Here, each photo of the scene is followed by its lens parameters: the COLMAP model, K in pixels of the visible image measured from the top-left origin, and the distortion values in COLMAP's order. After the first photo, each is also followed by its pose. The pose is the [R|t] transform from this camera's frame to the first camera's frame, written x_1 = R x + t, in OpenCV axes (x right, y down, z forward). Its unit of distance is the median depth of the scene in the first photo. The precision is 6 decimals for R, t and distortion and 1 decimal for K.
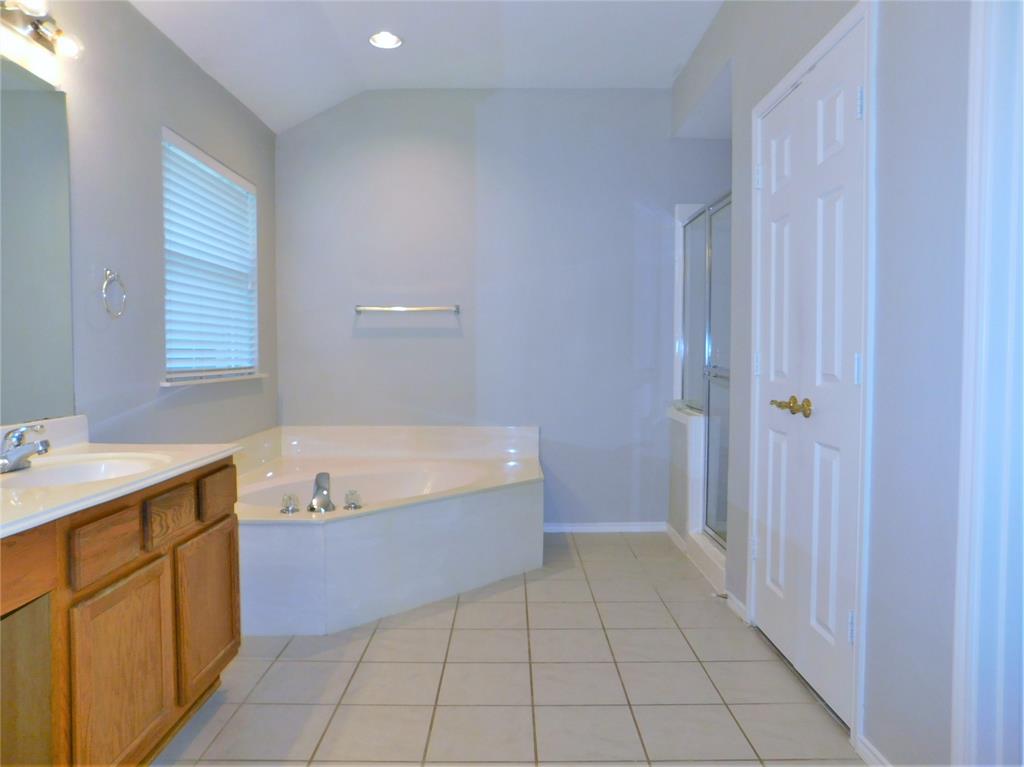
lens RADIAL K [[687.7, 0, 512.0], [0, 687.7, 383.5], [0, 0, 1]] dist [-0.057051, 0.032528]
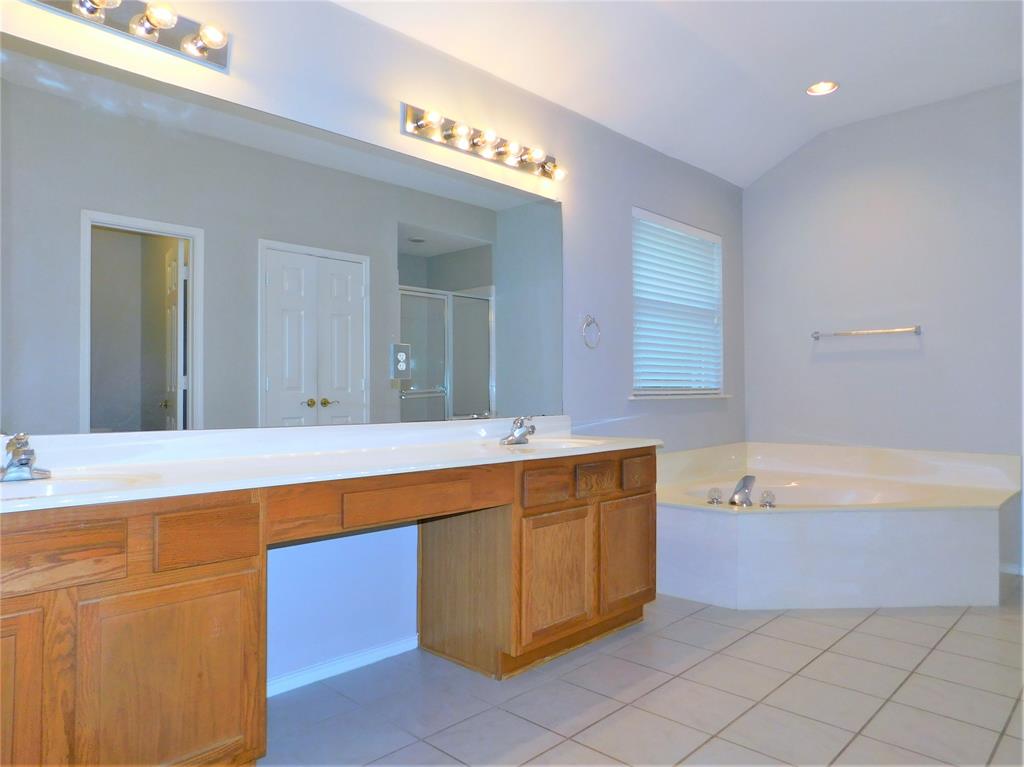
lens RADIAL K [[687.7, 0, 512.0], [0, 687.7, 383.5], [0, 0, 1]] dist [-0.057051, 0.032528]
pose [[0.716512, -0.007226, -0.697537, 0.260970], [-0.027331, 0.998888, -0.038422, 0.030506], [0.697039, 0.046594, 0.715517, -0.131974]]
